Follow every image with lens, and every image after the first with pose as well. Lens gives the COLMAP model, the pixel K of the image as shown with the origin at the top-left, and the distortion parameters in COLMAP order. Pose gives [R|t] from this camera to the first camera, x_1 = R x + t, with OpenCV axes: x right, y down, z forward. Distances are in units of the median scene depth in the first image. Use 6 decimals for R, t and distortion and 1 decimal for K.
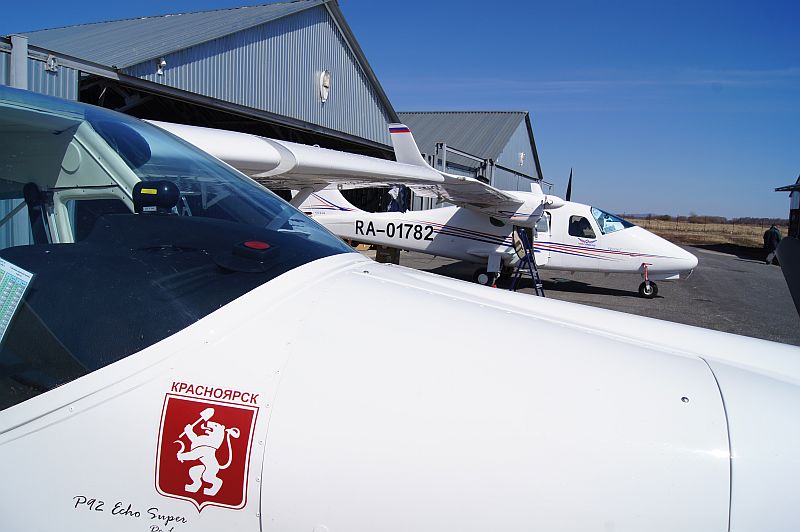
lens RADIAL K [[621.0, 0, 400.0], [0, 621.0, 266.0], [0, 0, 1]] dist [-0.079979, 0.006386]
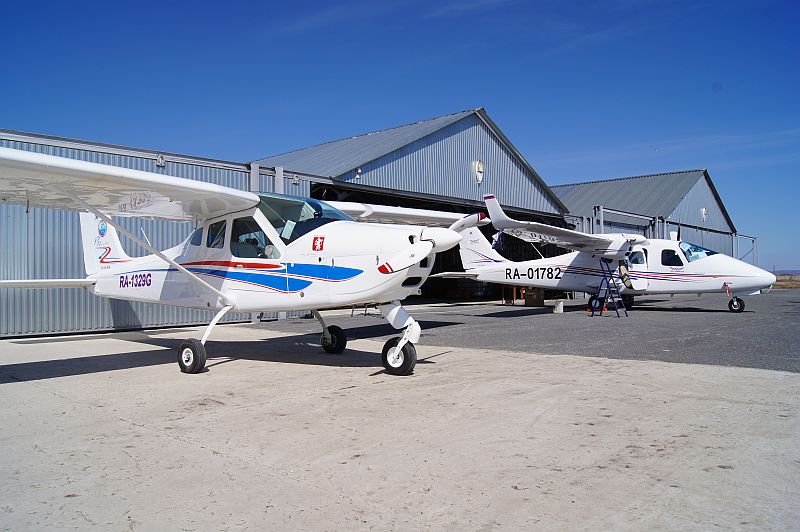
lens RADIAL K [[625.6, 0, 400.0], [0, 625.6, 266.0], [0, 0, 1]] dist [-0.089348, 0.016328]
pose [[0.935782, -0.069144, -0.345732, 0.203193], [0.024536, 0.990976, -0.131778, 0.103158], [0.351724, 0.114833, 0.929034, -0.356460]]
